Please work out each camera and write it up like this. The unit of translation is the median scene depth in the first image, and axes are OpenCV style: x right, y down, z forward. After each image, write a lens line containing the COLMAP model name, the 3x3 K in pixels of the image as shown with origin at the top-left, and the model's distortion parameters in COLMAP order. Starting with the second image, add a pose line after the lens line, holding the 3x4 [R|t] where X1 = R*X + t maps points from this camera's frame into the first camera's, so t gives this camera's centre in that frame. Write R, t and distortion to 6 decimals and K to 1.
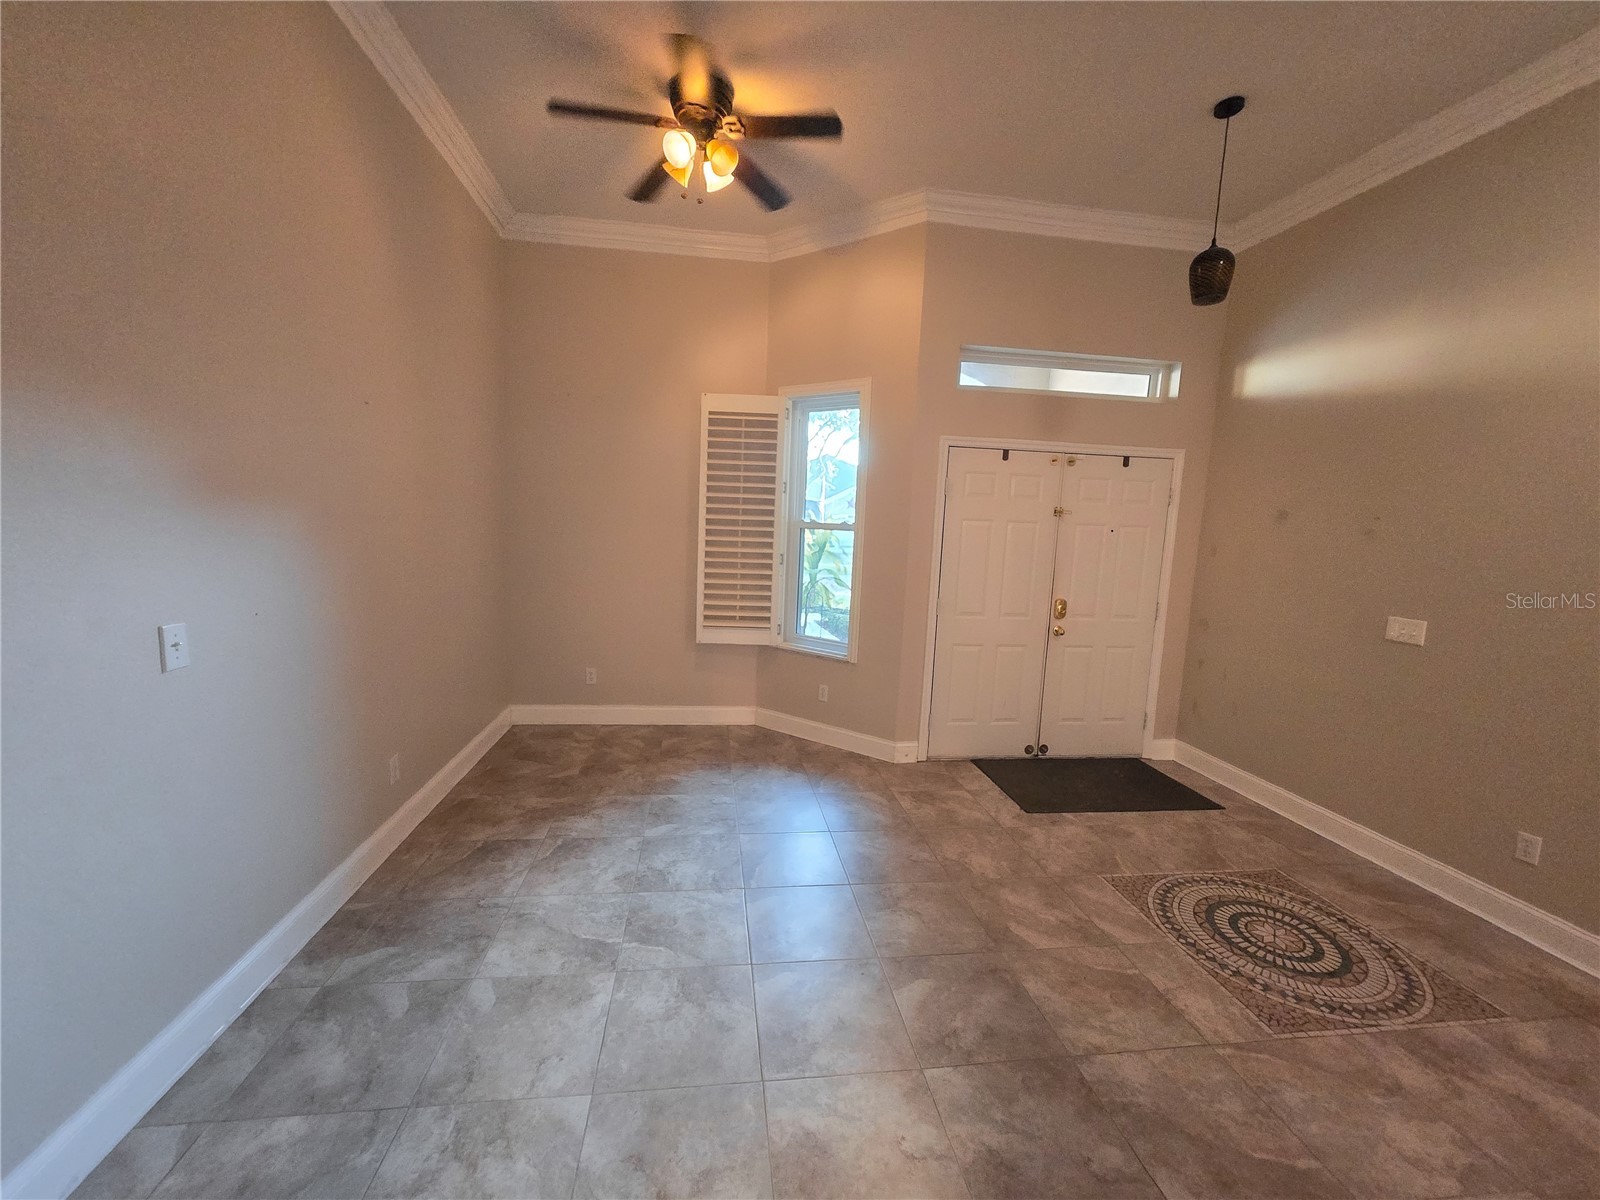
lens RADIAL K [[630.5, 0, 795.4], [0, 630.5, 597.8], [0, 0, 1]] dist [0.003777, -0.000844]
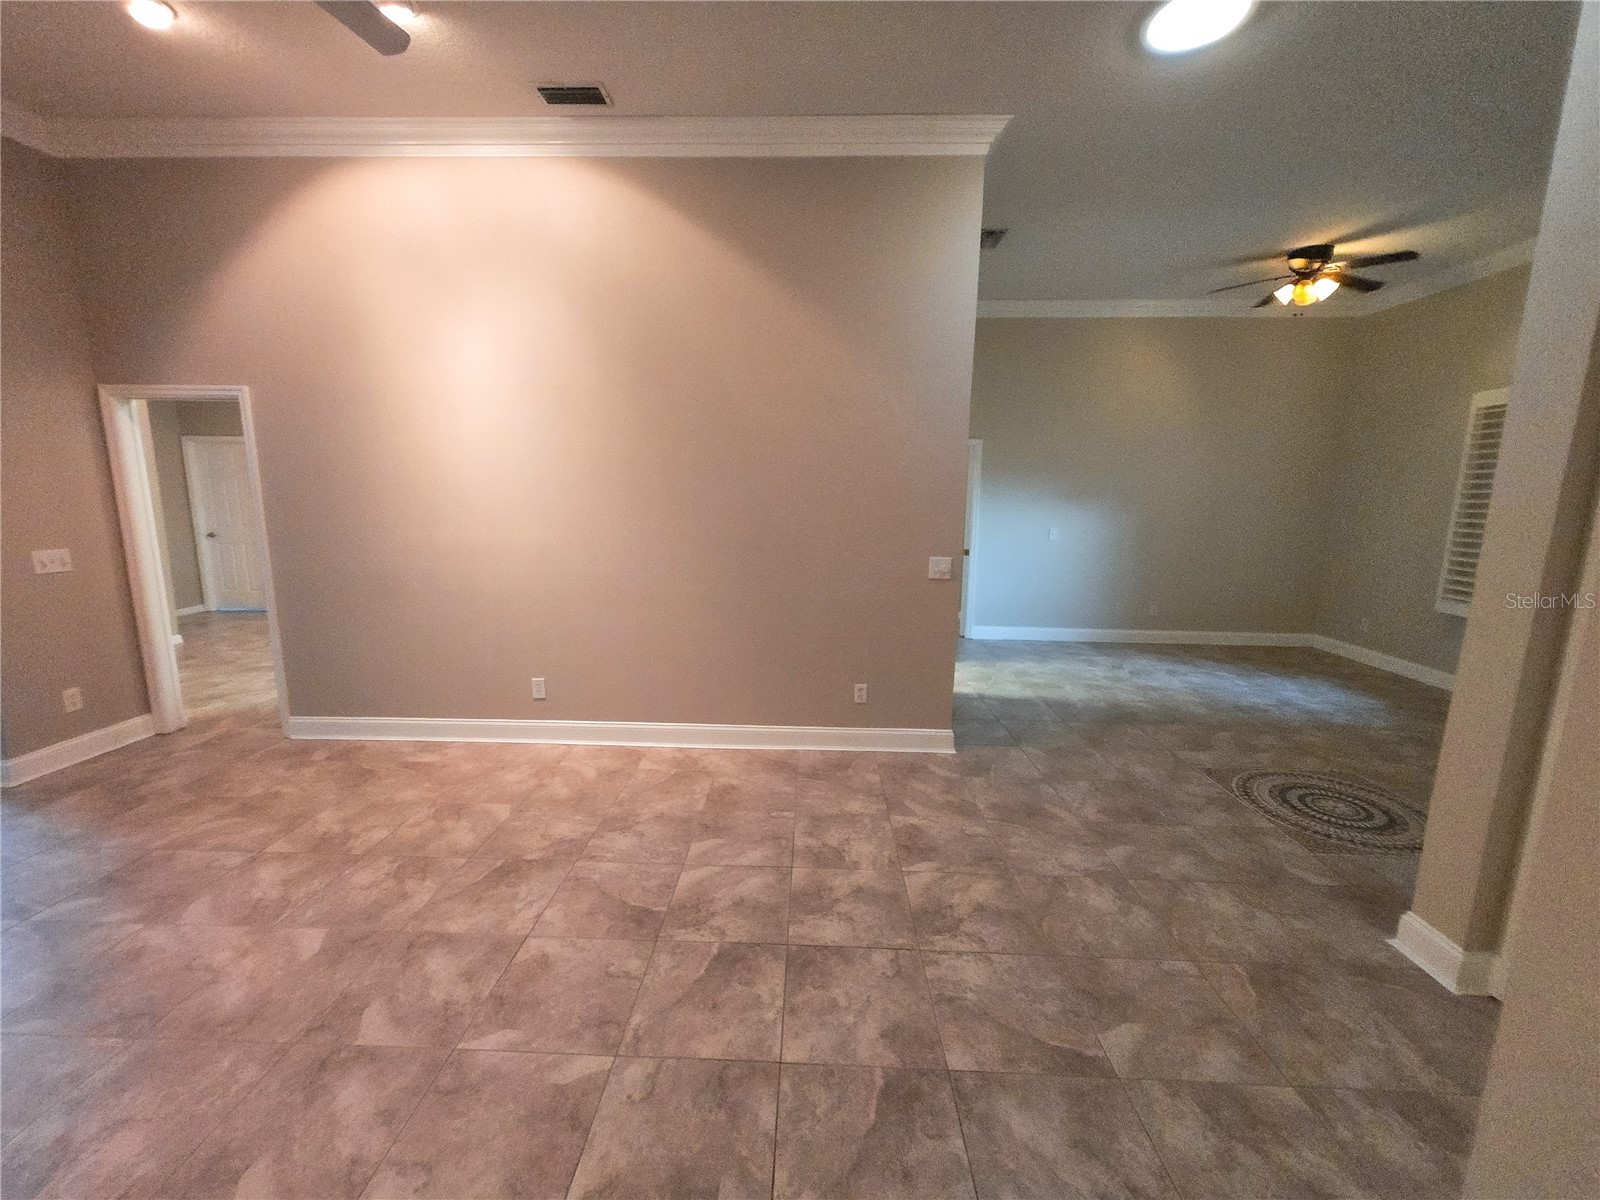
lens RADIAL K [[630.5, 0, 792.4], [0, 630.5, 596.6], [0, 0, 1]] dist [0.003777, -0.000844]
pose [[-0.170609, 0.119221, -0.978100, 1.878318], [-0.140039, 0.979643, 0.143836, 0.068797], [0.975337, 0.161512, -0.150441, 0.031720]]
